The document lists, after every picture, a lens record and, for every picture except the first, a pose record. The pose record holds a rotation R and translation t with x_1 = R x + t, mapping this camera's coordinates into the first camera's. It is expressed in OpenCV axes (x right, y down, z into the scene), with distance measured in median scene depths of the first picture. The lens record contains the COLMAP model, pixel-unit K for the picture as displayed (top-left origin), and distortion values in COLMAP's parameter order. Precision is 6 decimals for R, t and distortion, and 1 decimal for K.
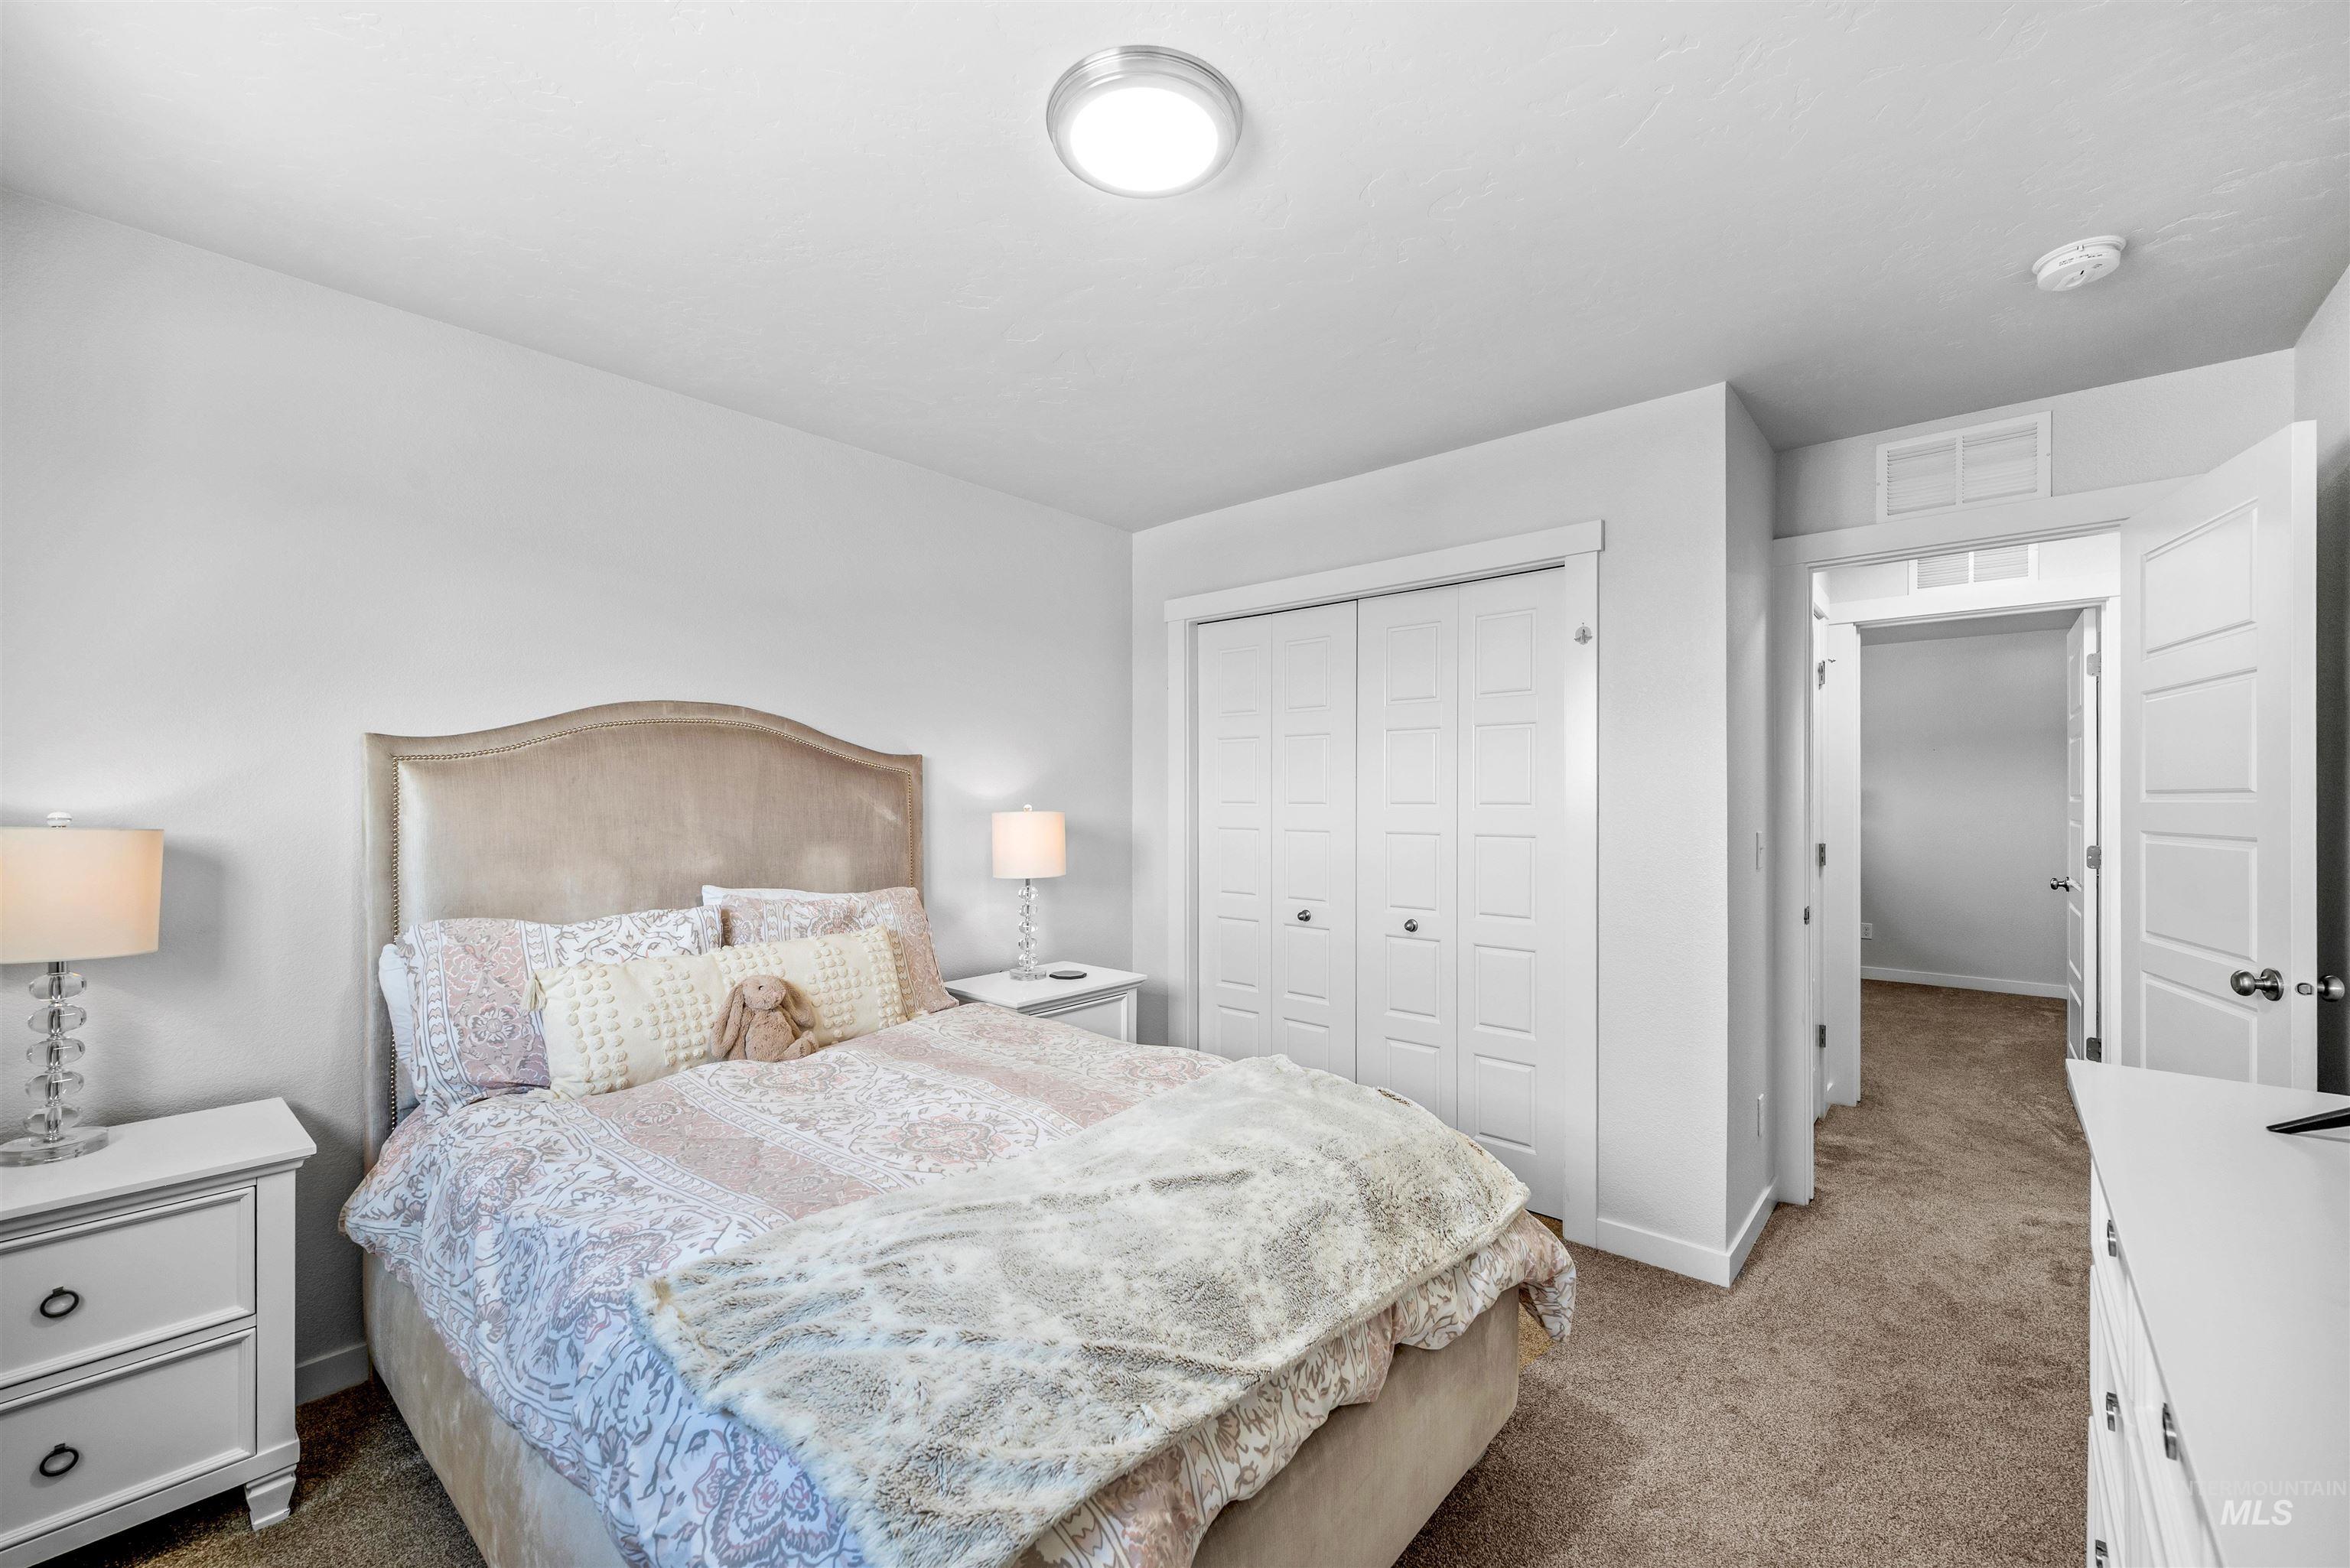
lens RADIAL K [[962.1, 0, 1168.4], [0, 962.1, 796.9], [0, 0, 1]] dist [-0.002623, -0.000127]
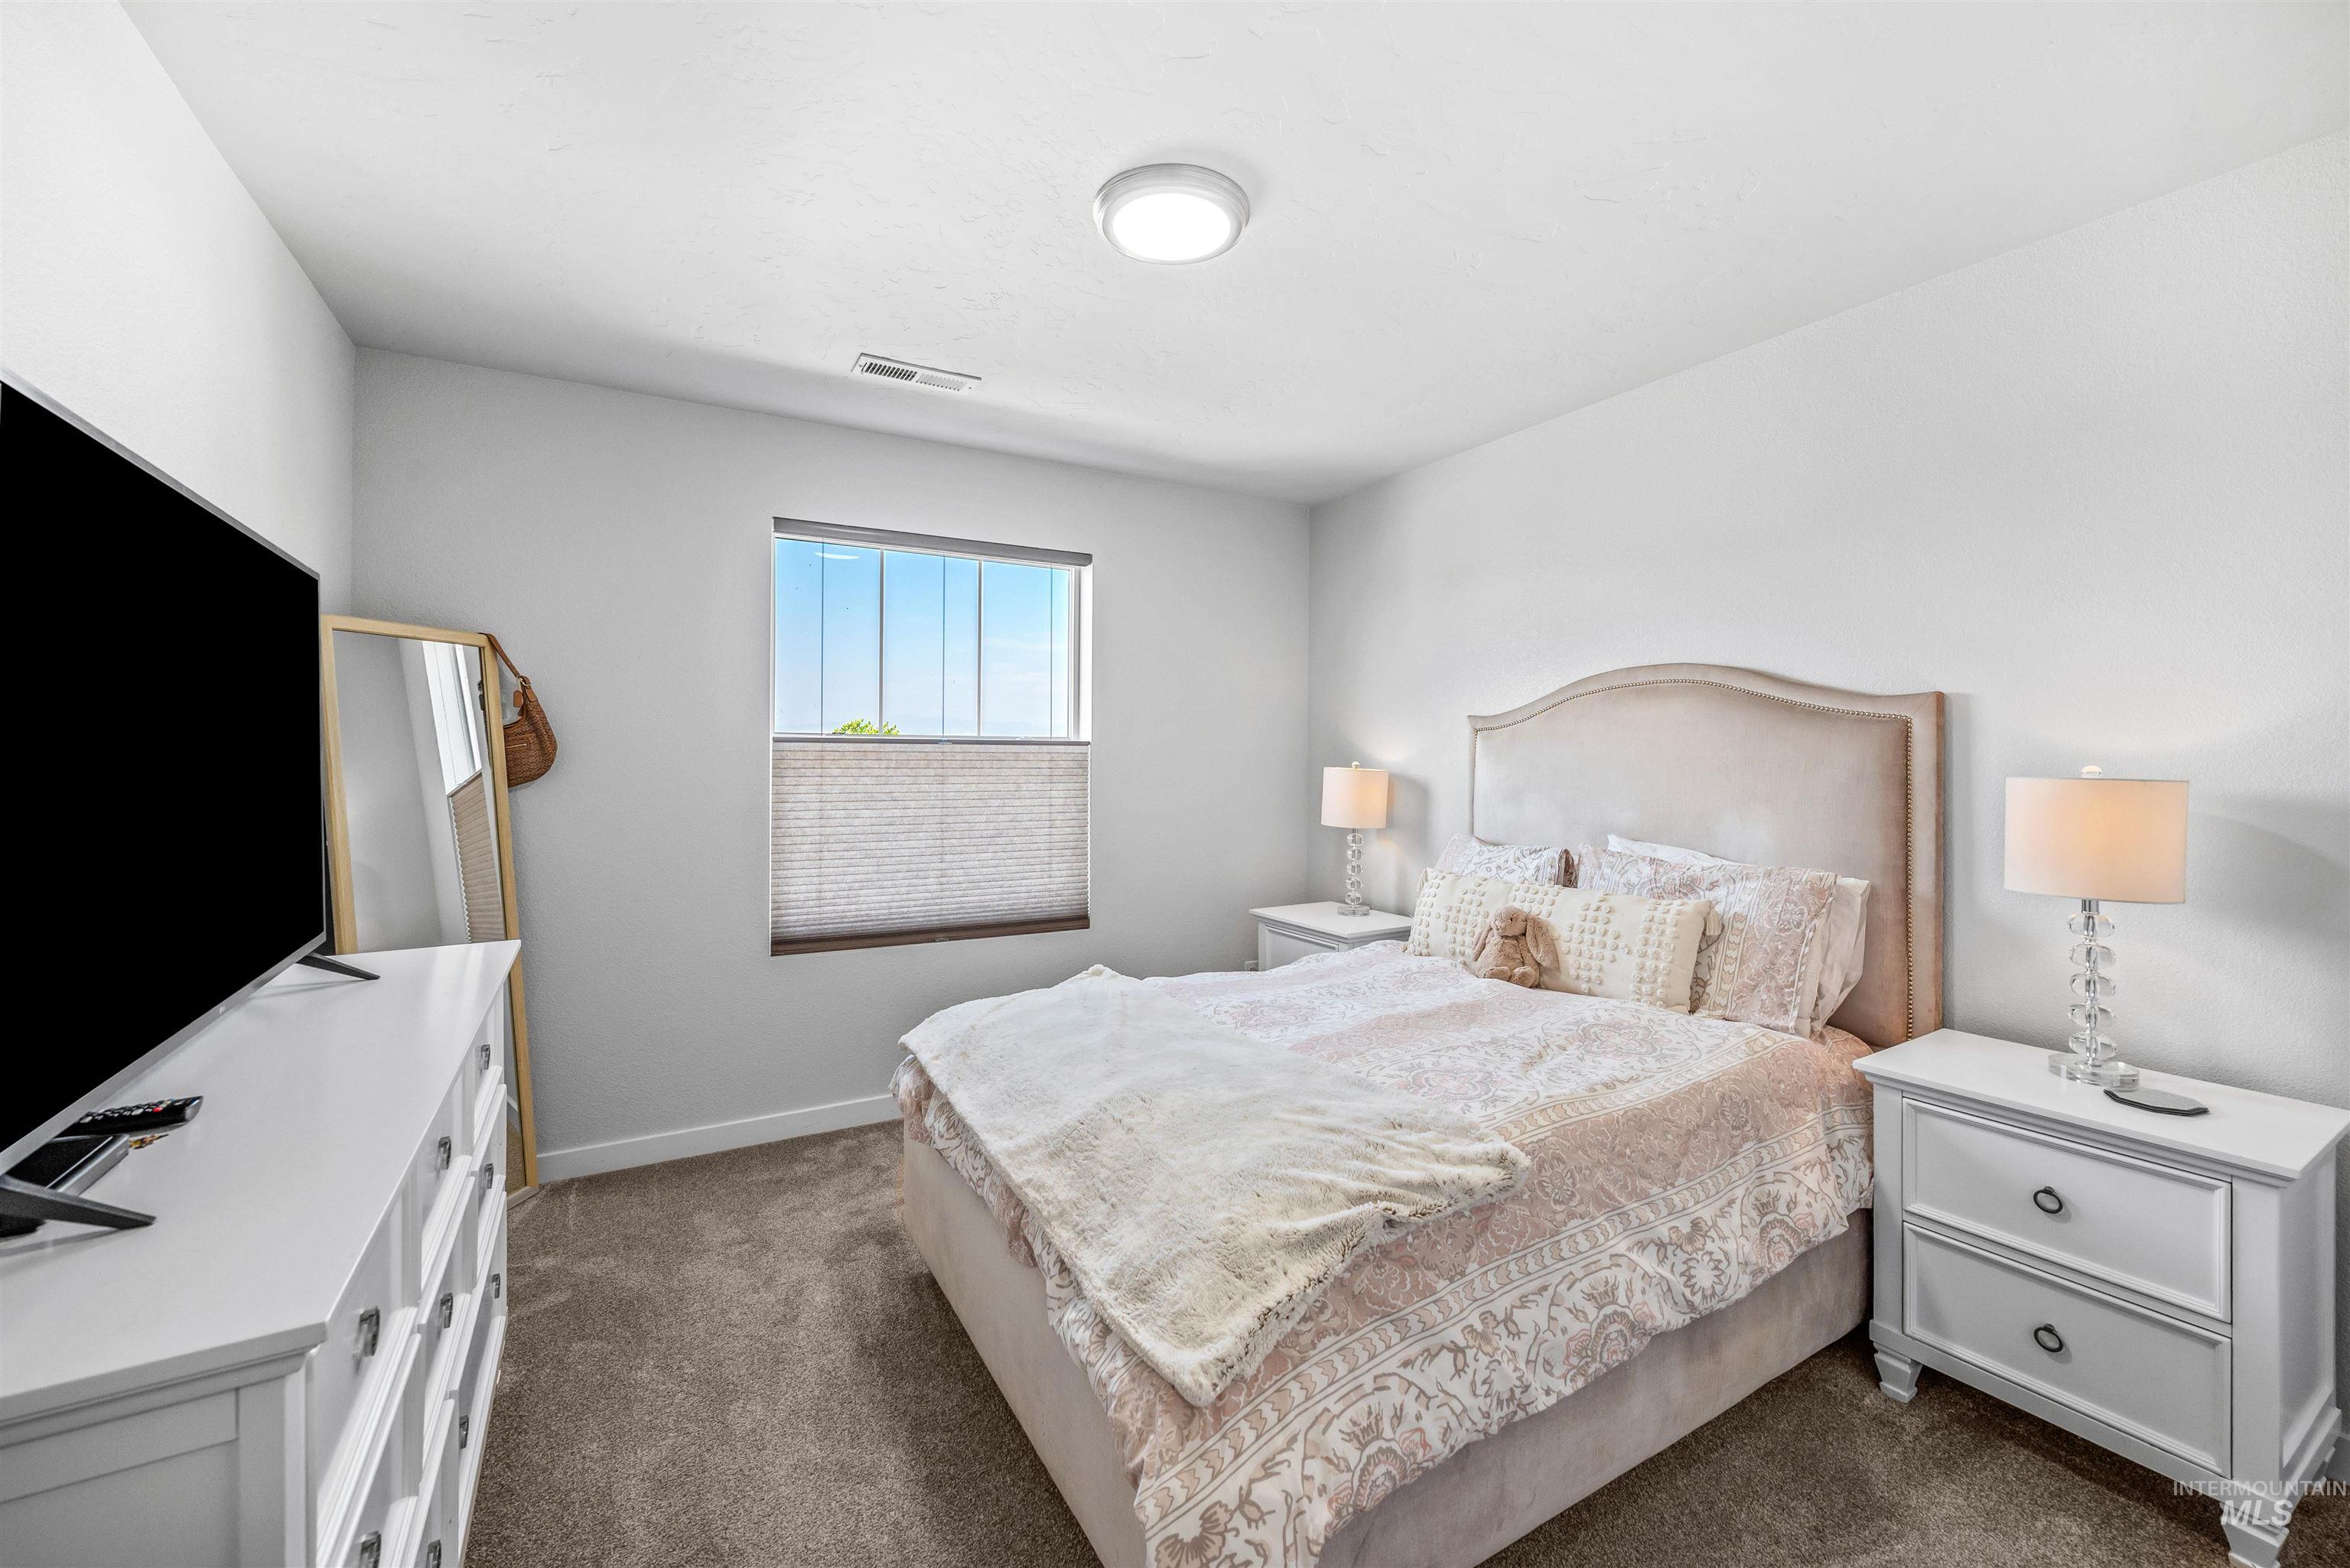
lens RADIAL K [[949.7, 0, 1172.4], [0, 949.7, 756.6], [0, 0, 1]] dist [0.000728, 0.000331]
pose [[-0.315319, -0.009670, -0.948936, 0.570829], [-0.010112, 0.999926, -0.006829, 0.014095], [0.948932, 0.007442, -0.315394, 0.719821]]
